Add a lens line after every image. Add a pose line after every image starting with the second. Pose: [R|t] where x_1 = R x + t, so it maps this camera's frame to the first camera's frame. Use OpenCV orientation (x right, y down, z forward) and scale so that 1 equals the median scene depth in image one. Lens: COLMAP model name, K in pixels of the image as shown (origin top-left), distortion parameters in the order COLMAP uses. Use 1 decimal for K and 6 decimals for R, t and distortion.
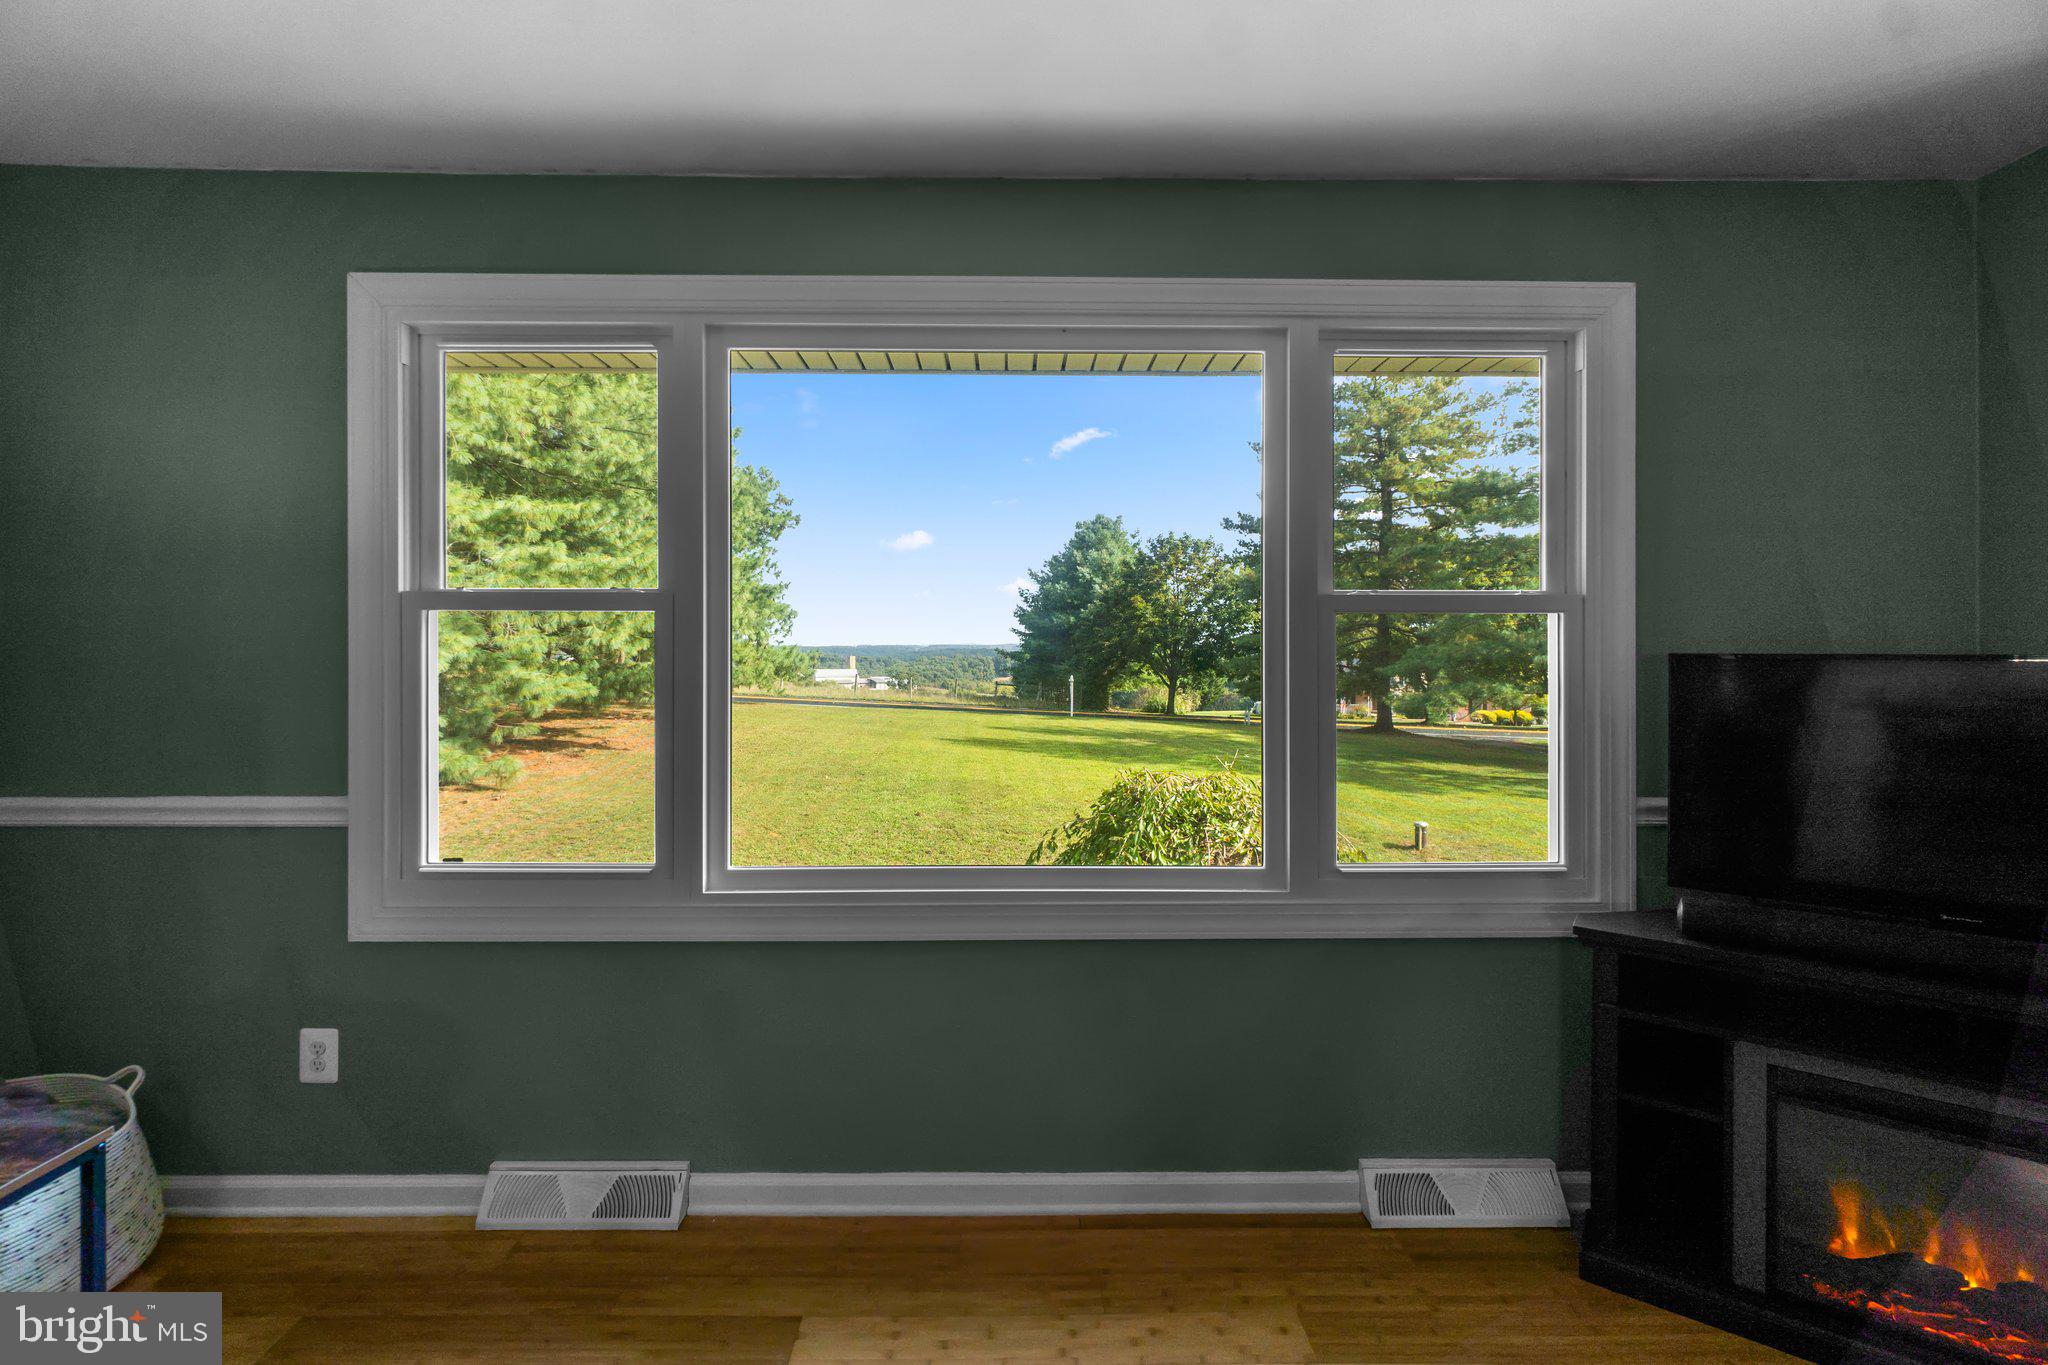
lens RADIAL K [[882.6, 0, 1015.6], [0, 882.6, 658.3], [0, 0, 1]] dist [-0.003682, 0.000235]
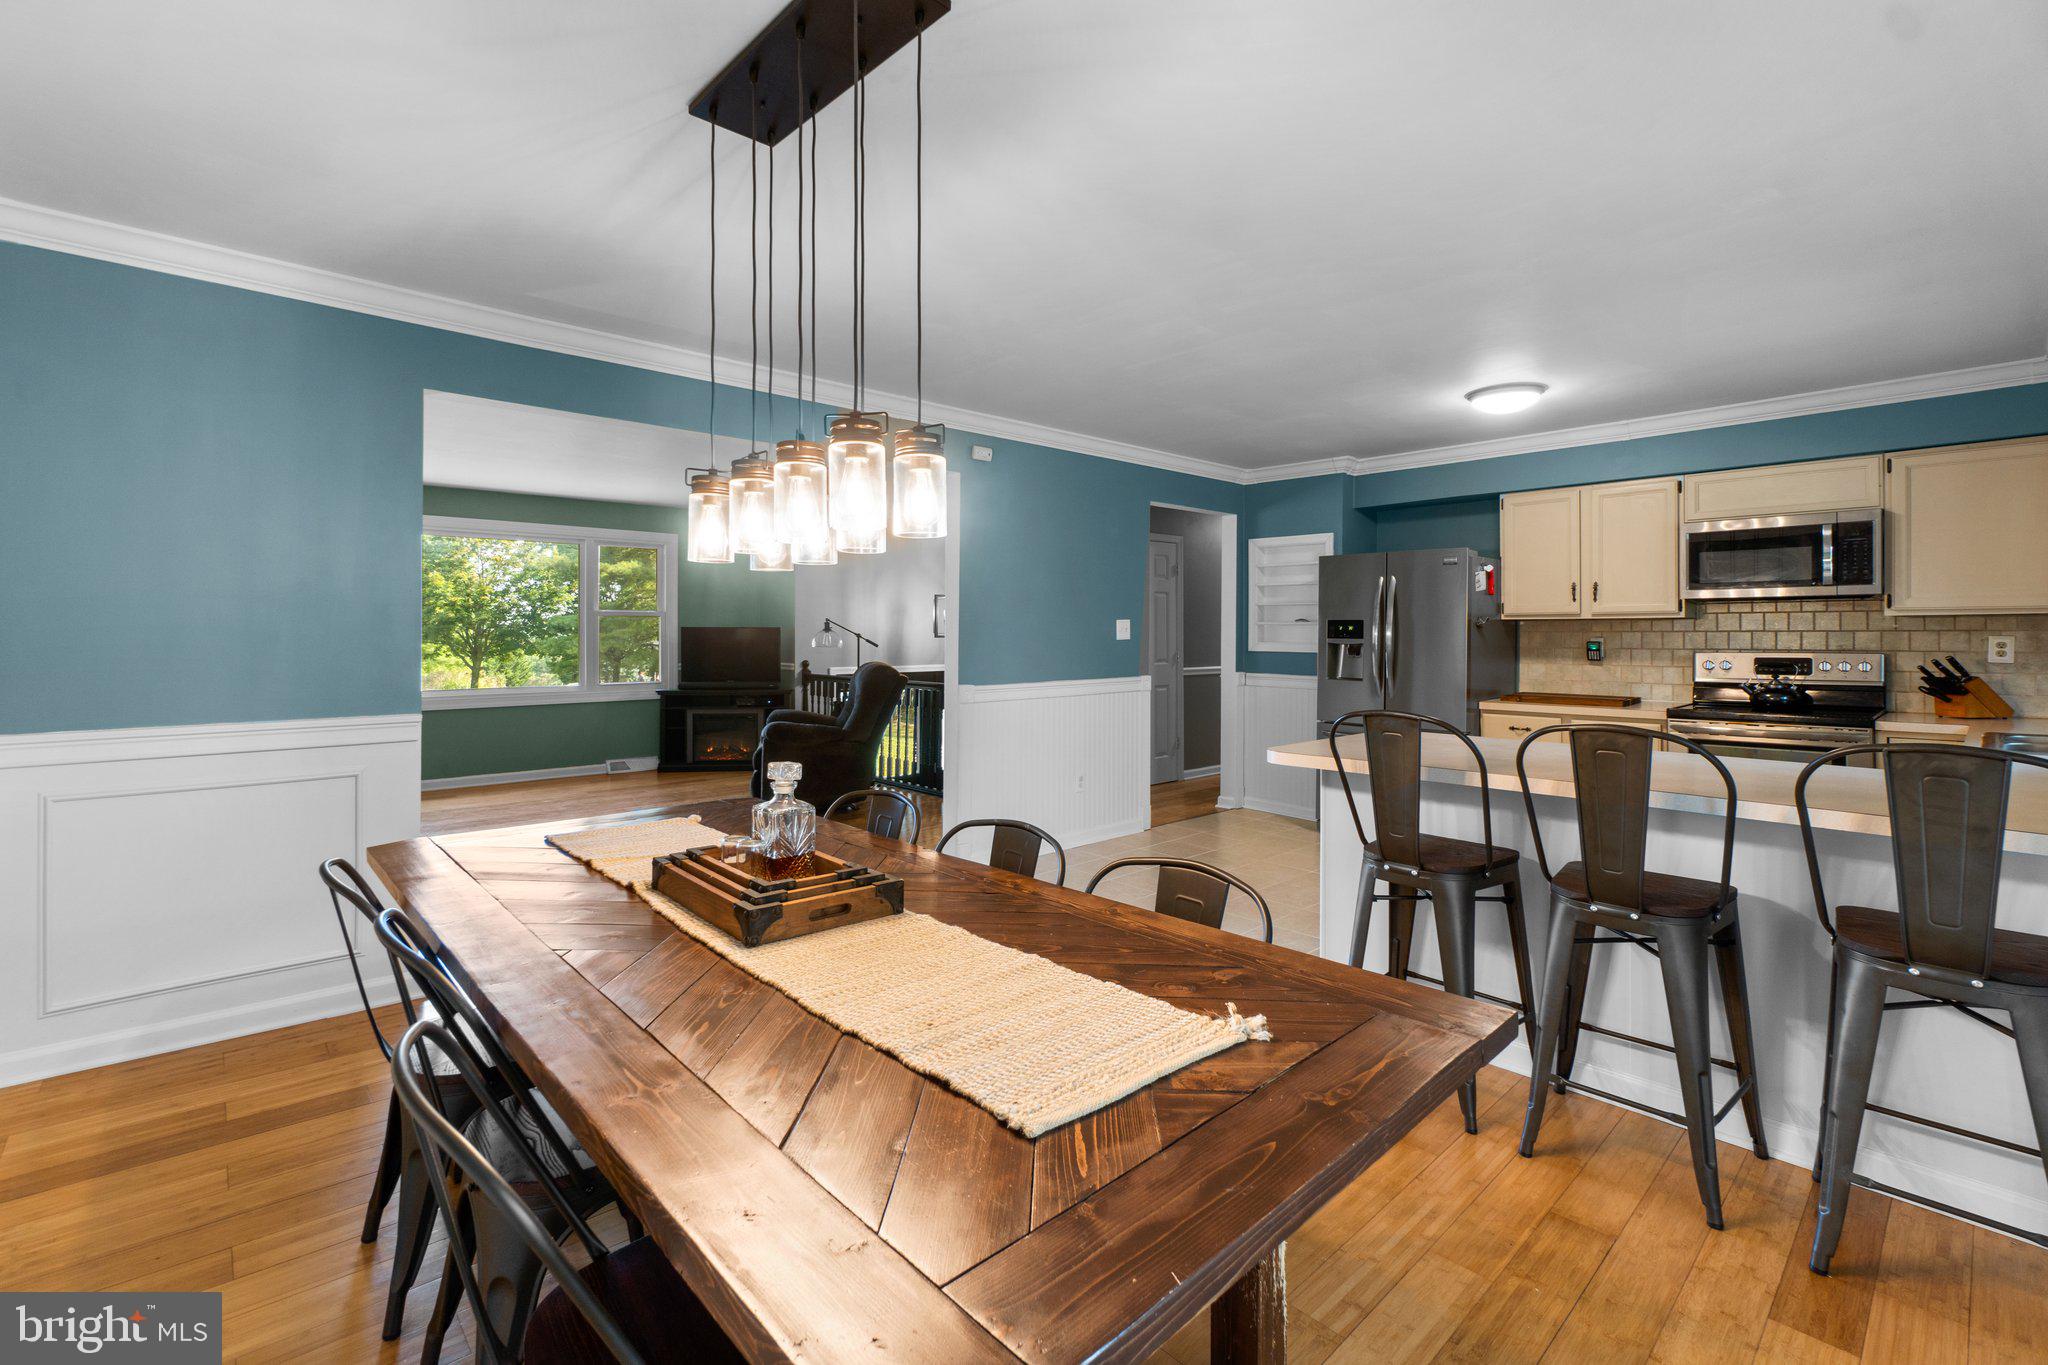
lens RADIAL K [[901.6, 0, 1013.6], [0, 901.6, 625.4], [0, 0, 1]] dist [-0.002113, -0.000021]
pose [[0.748349, 0.003344, 0.663297, -0.089032], [0.006979, 0.999892, -0.012915, 0.004967], [-0.663269, 0.014294, 0.748245, -0.314885]]
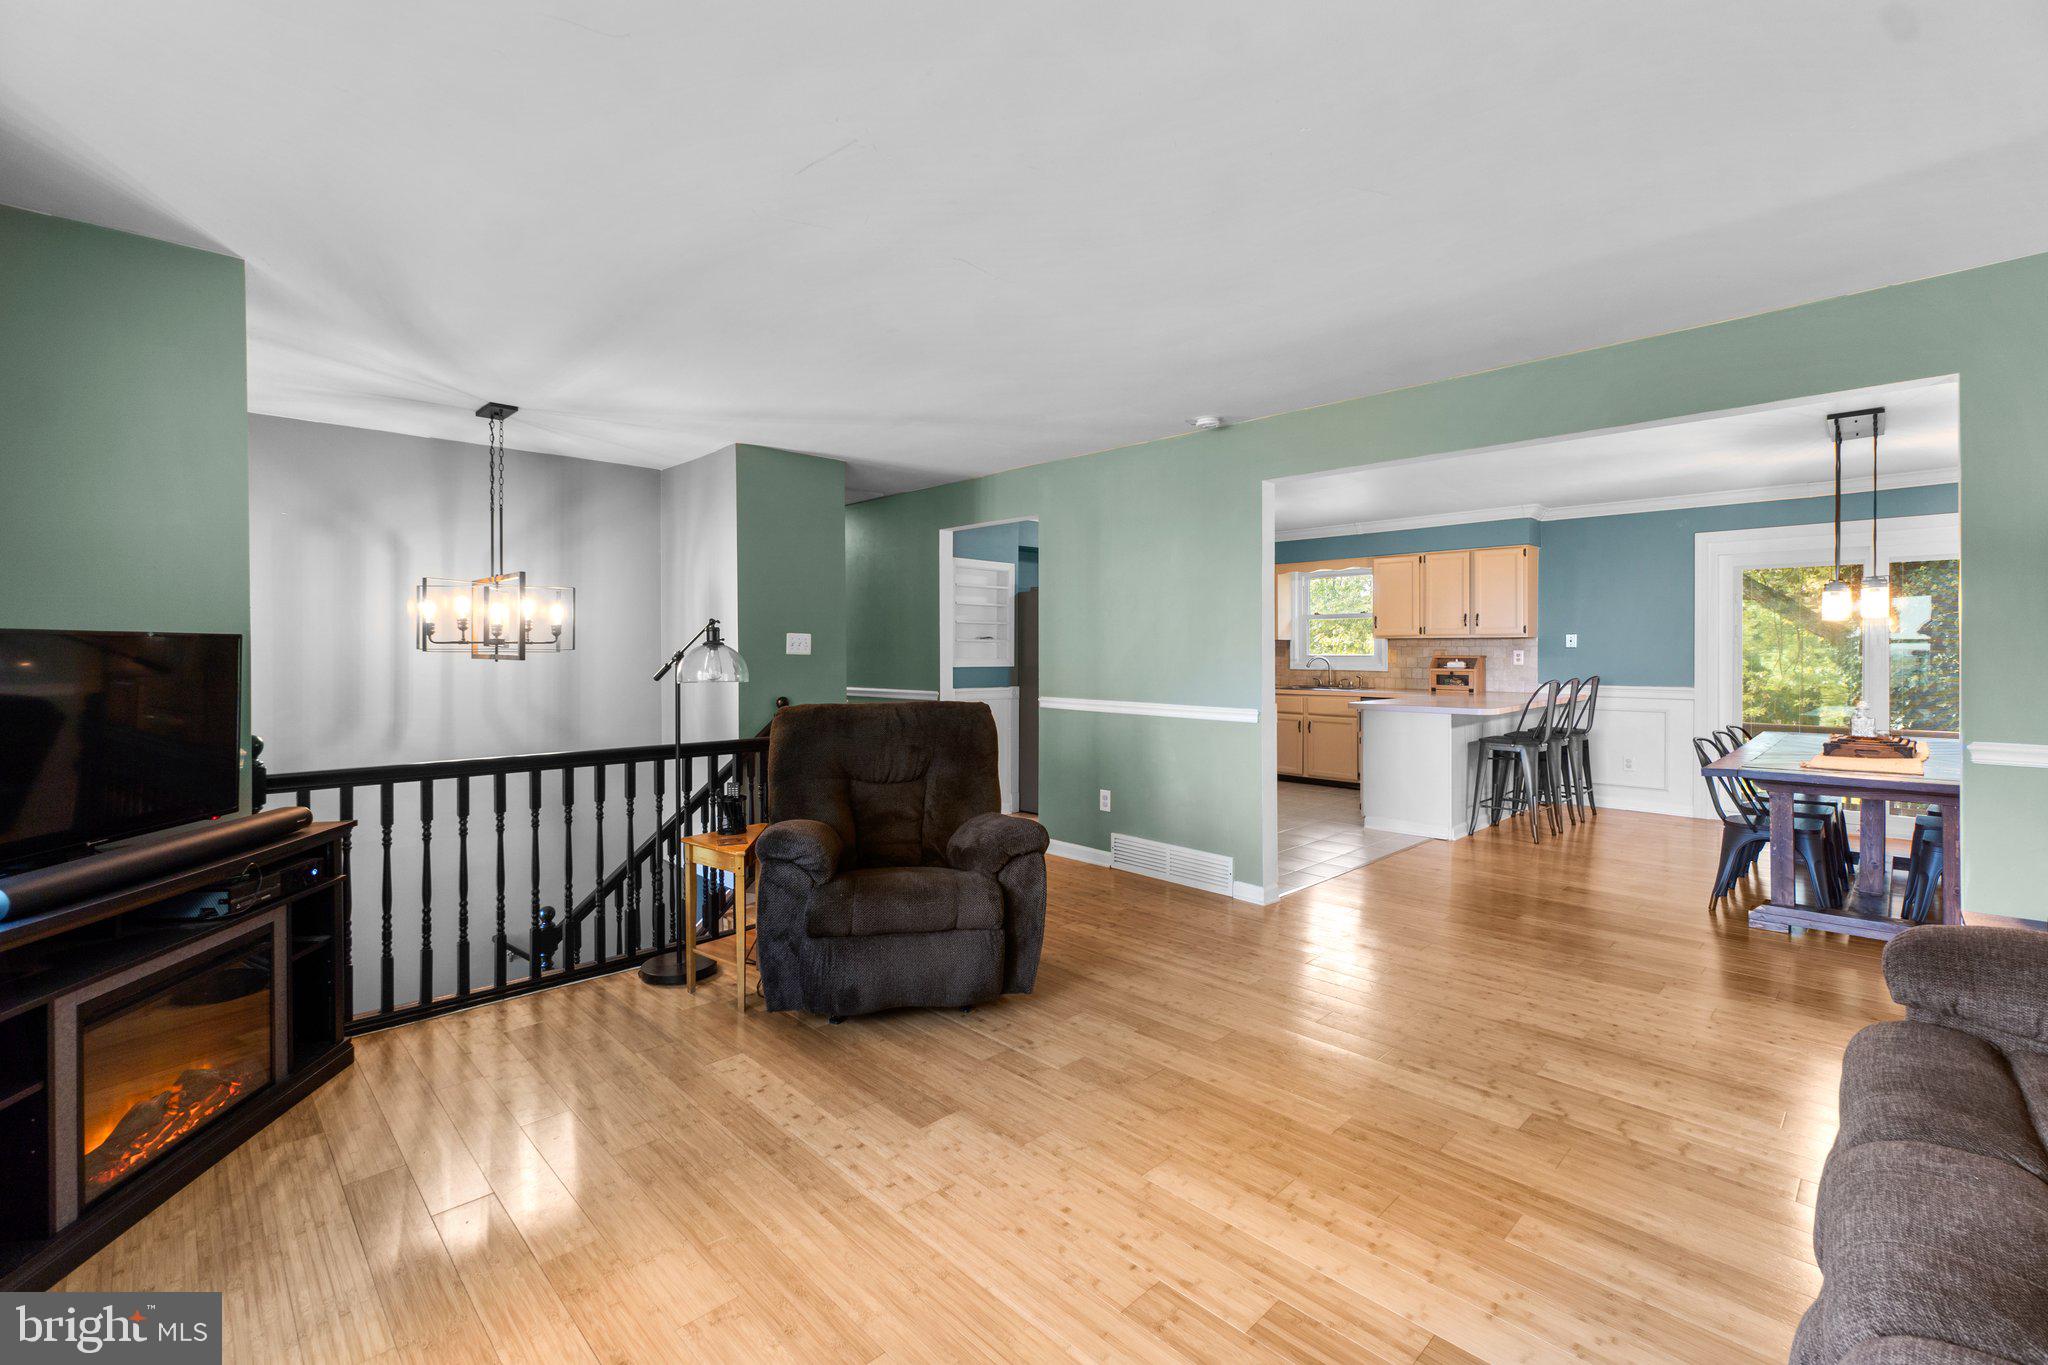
lens RADIAL K [[882.6, 0, 1015.6], [0, 882.6, 658.3], [0, 0, 1]] dist [-0.003682, 0.000235]
pose [[-0.687244, -0.007530, 0.726387, -0.060454], [0.007253, 0.999825, 0.017227, 0.001896], [-0.726390, 0.017108, -0.687070, 0.074561]]
